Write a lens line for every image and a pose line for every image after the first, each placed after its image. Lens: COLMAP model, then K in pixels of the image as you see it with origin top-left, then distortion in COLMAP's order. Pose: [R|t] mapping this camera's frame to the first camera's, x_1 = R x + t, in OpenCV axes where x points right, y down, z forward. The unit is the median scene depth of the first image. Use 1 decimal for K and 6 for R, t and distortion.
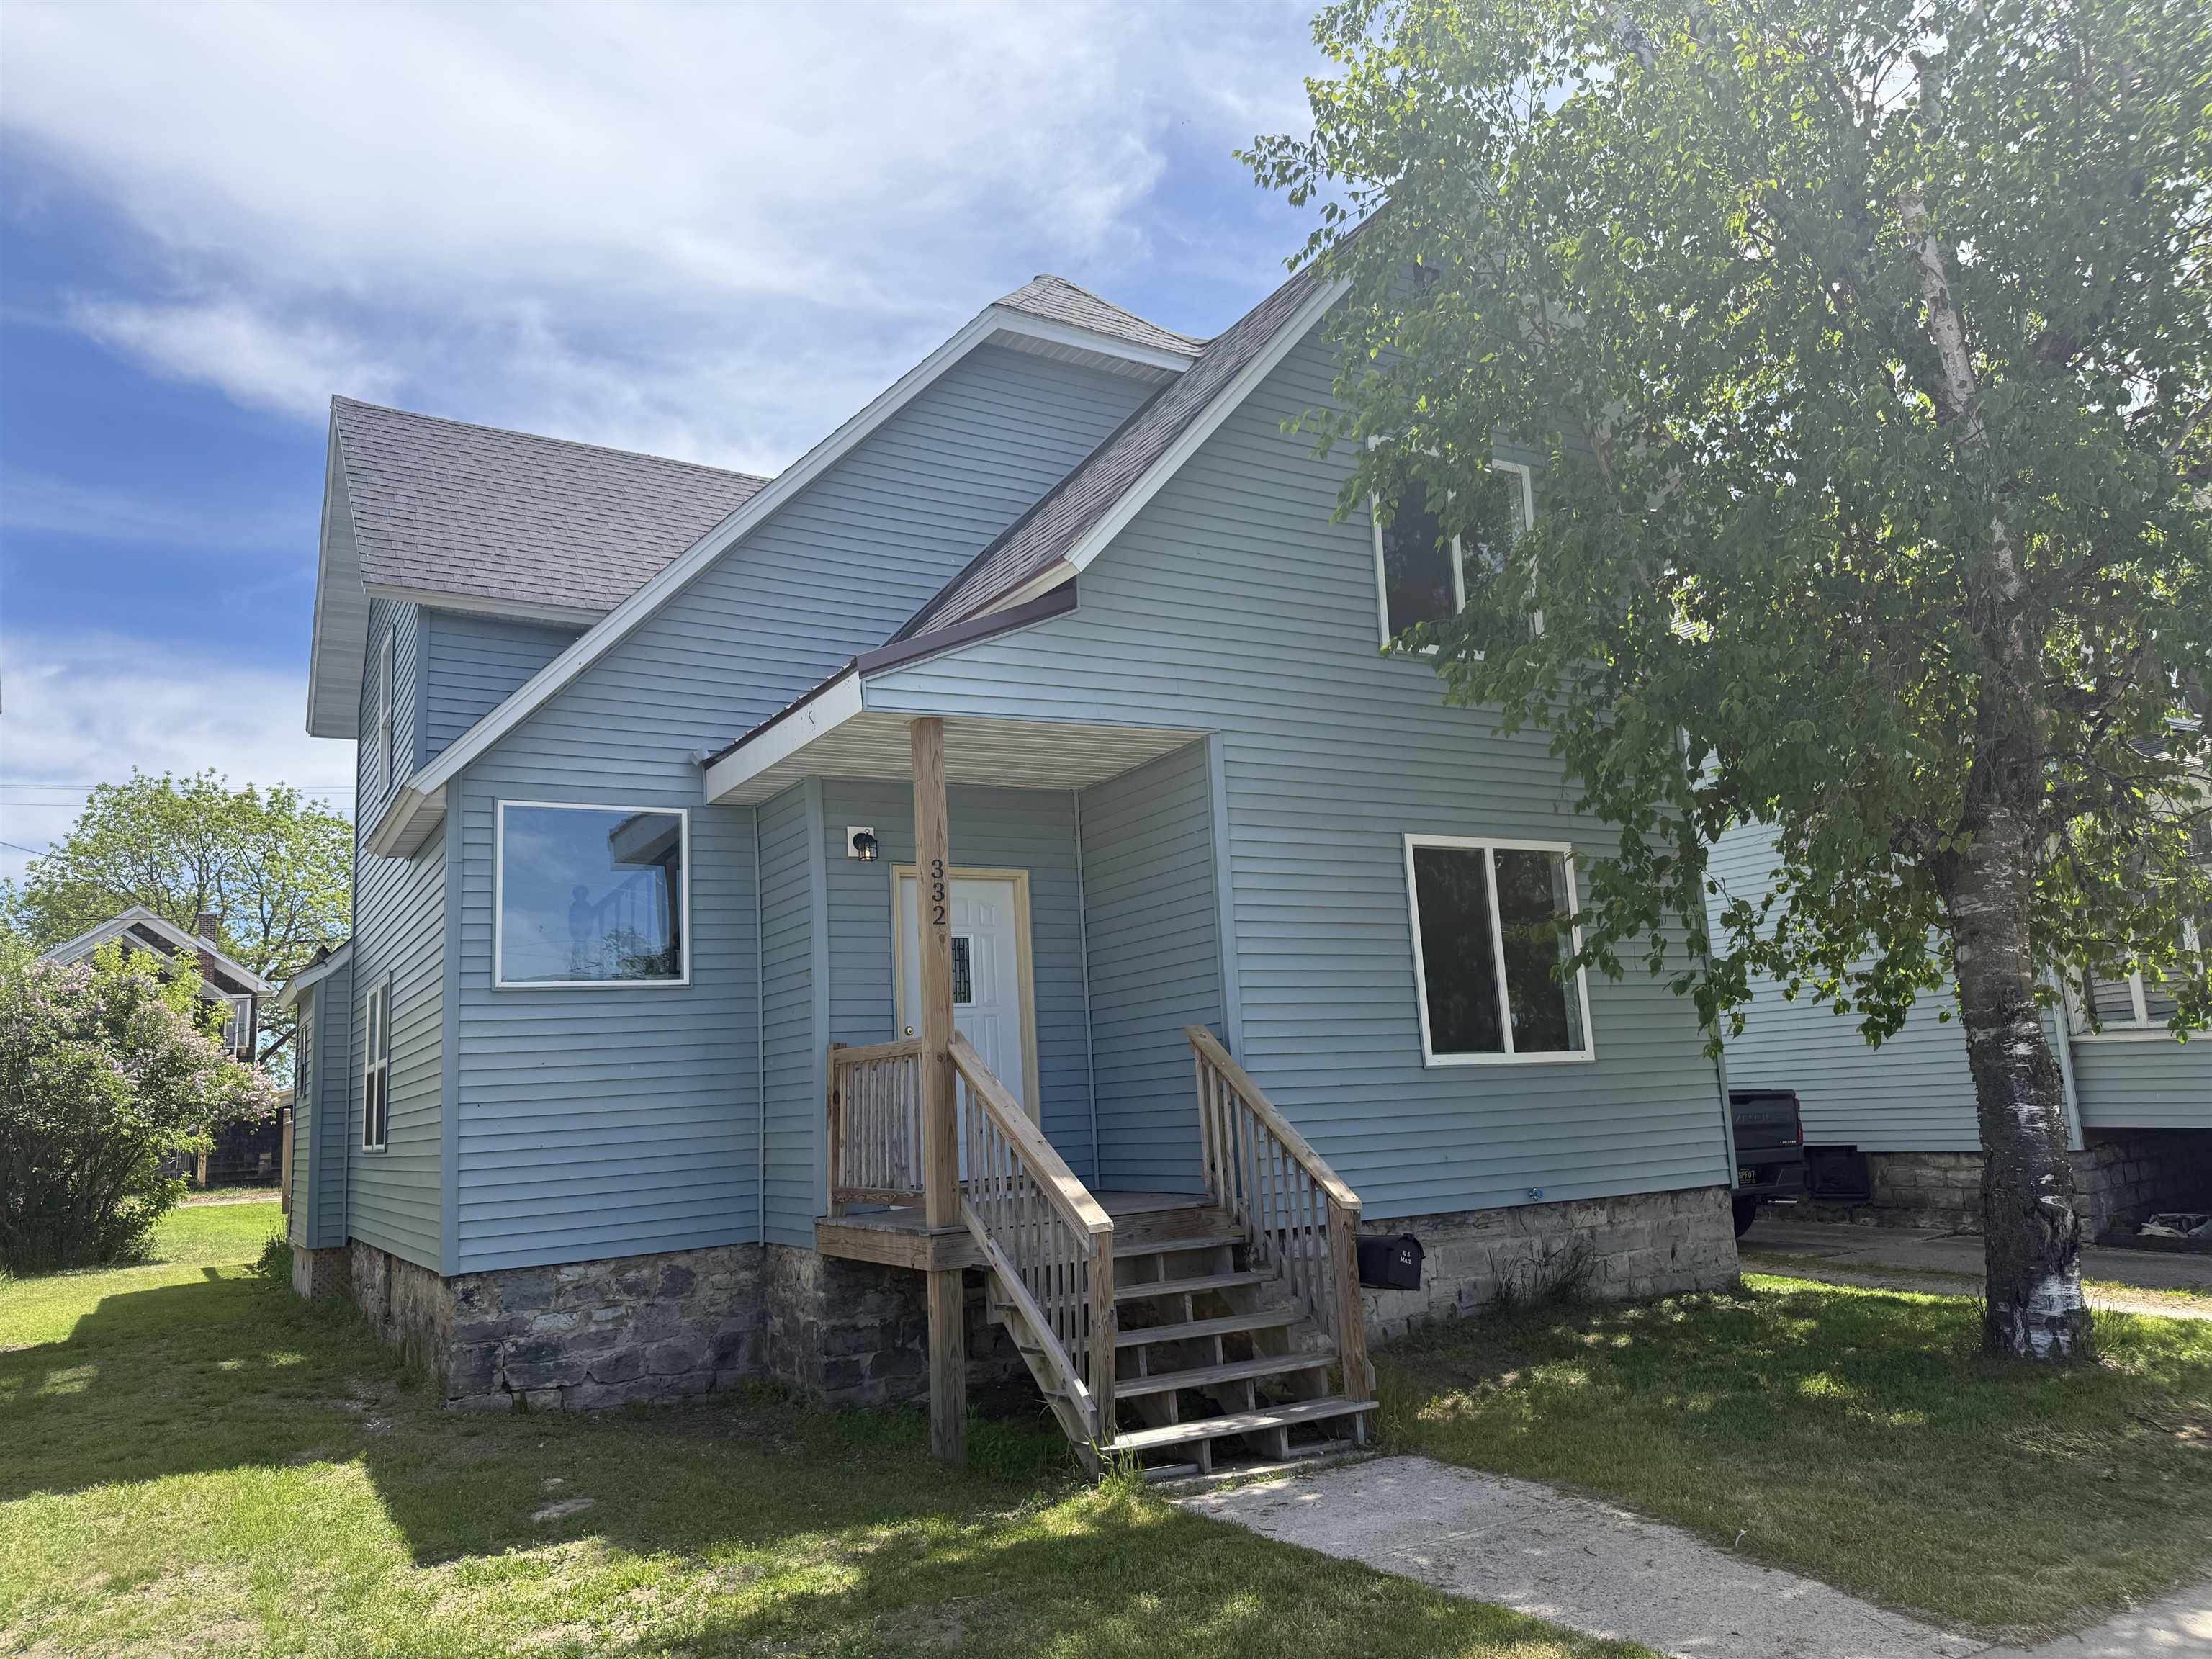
lens RADIAL K [[1530.8, 0, 1086.0], [0, 1530.8, 827.4], [0, 0, 1]] dist [0.013374, -0.001841]
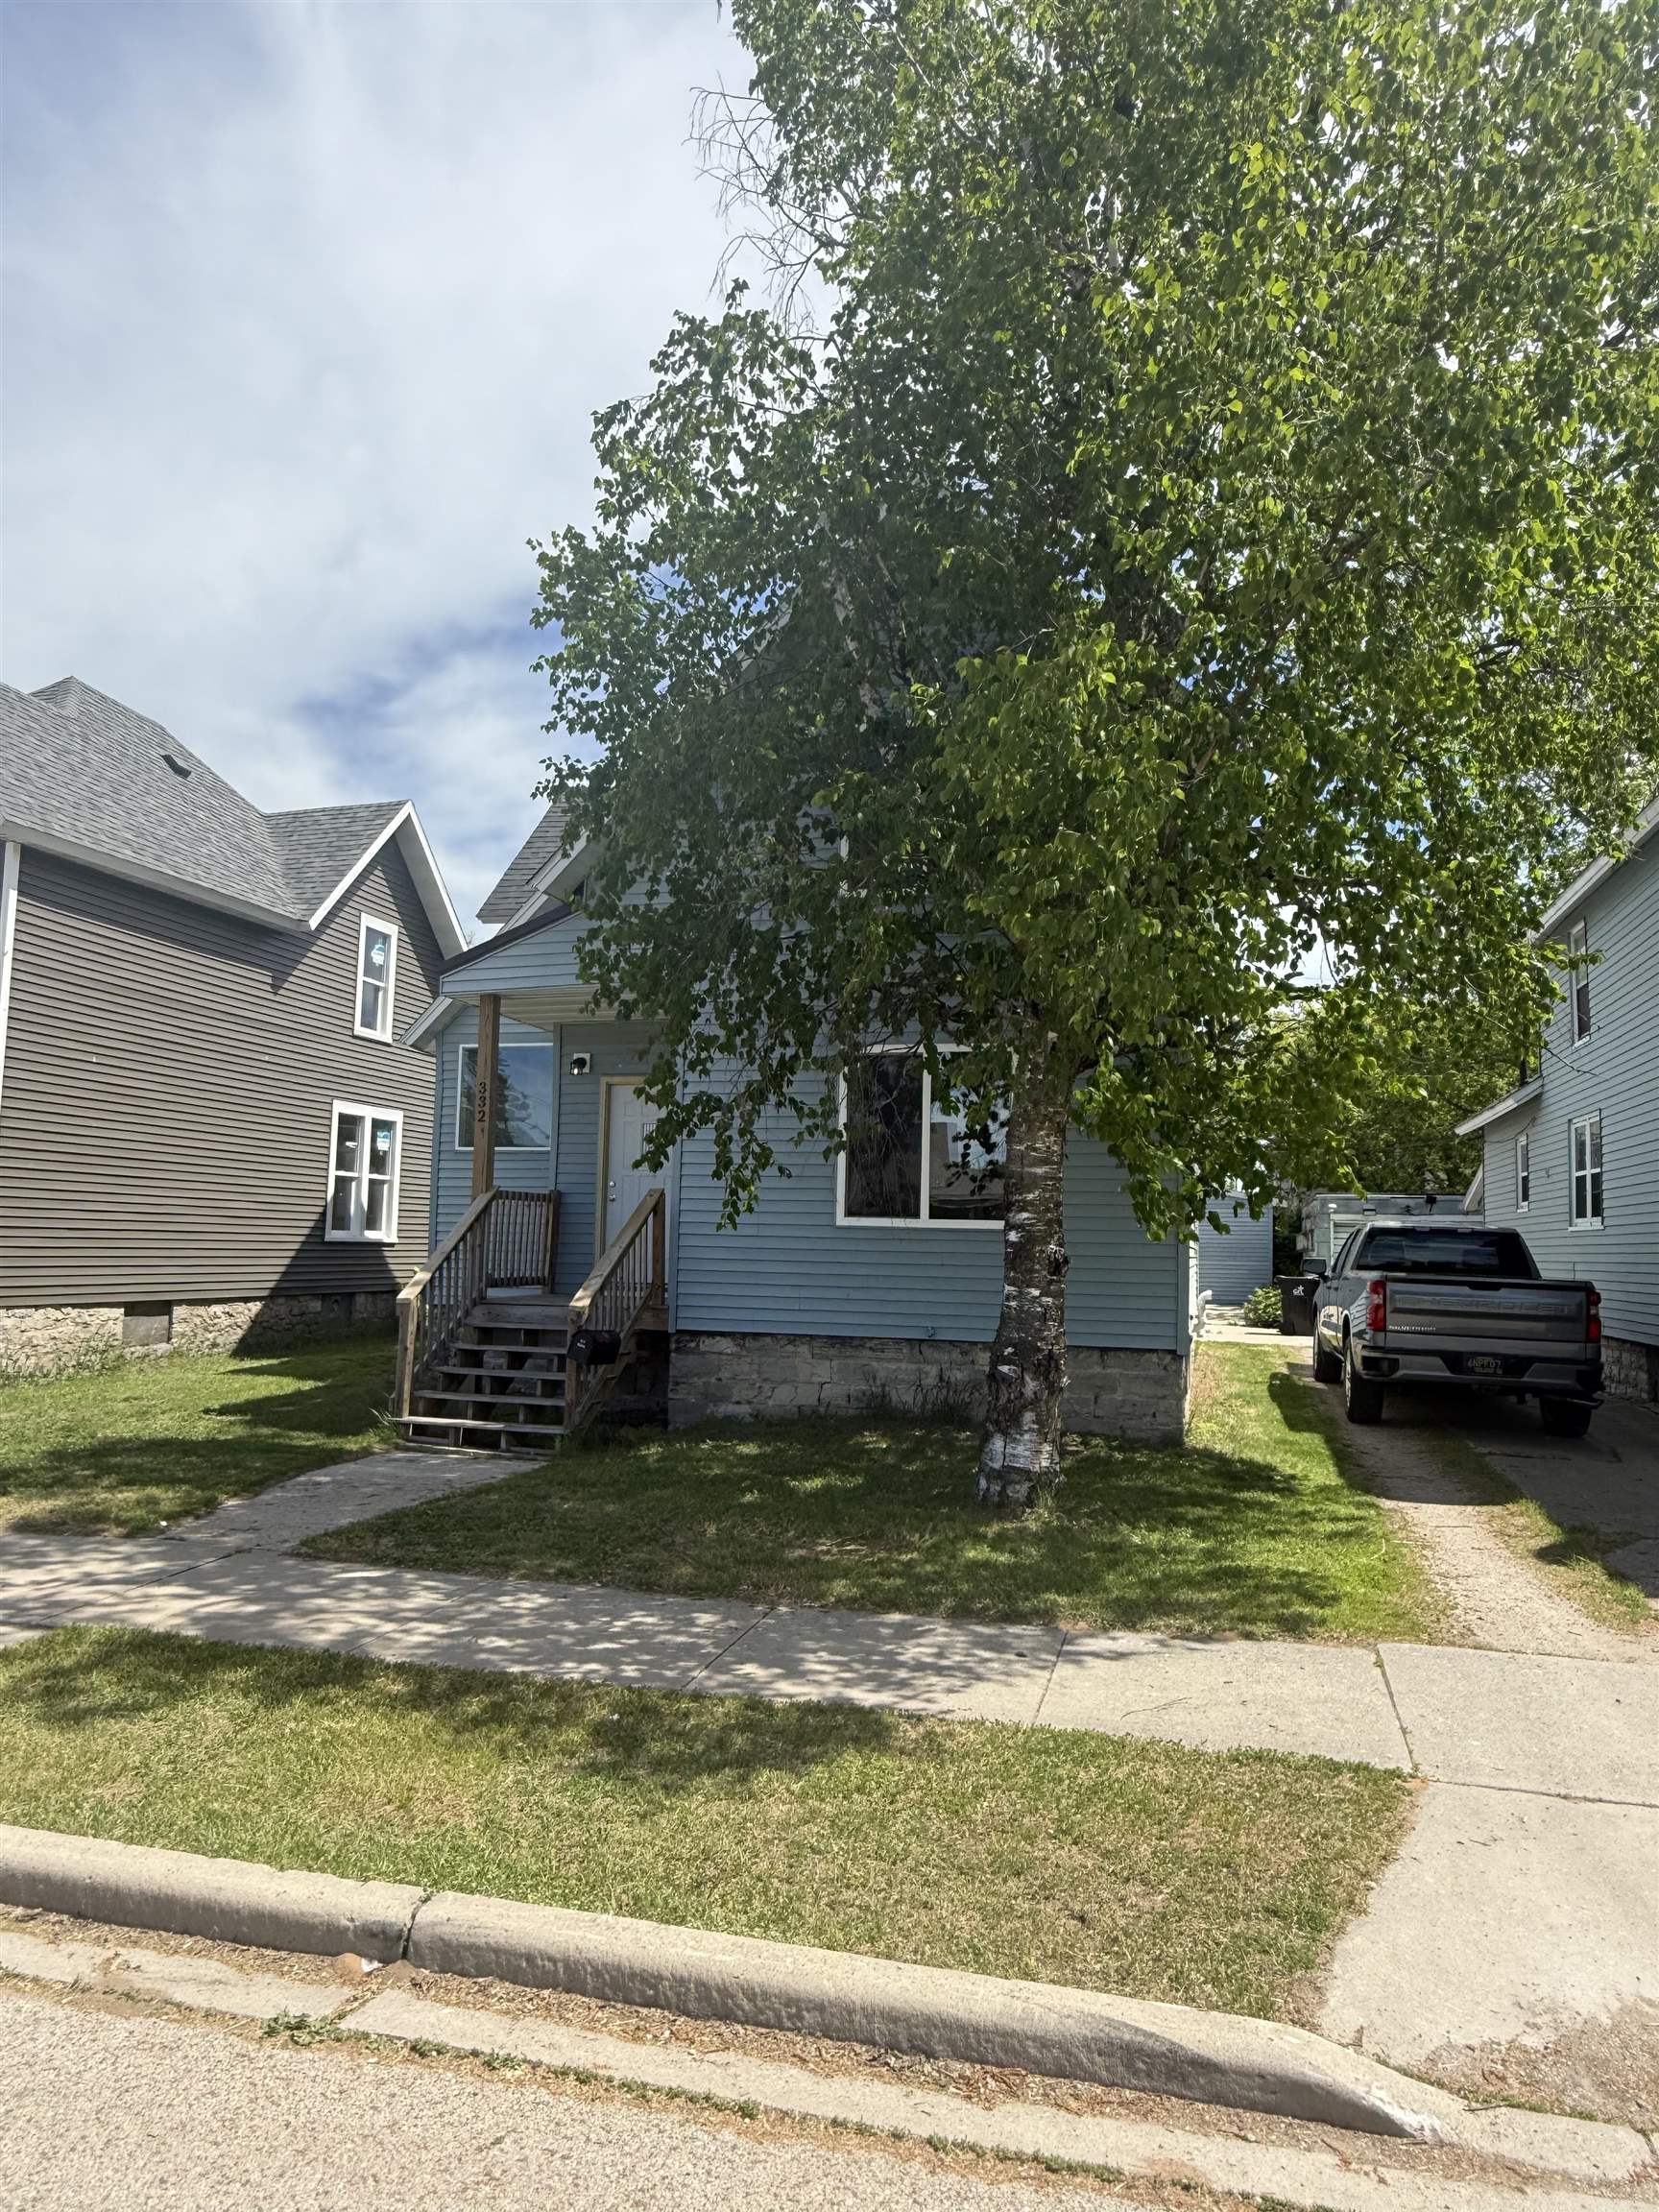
lens RADIAL K [[1420.7, 0, 825.2], [0, 1420.7, 1106.7], [0, 0, 1]] dist [0.000254, 0.000132]
pose [[0.696544, -0.004236, -0.717501, 2.008790], [0.070521, 0.995545, 0.062584, -0.037566], [0.714040, -0.094191, 0.693740, 0.315457]]
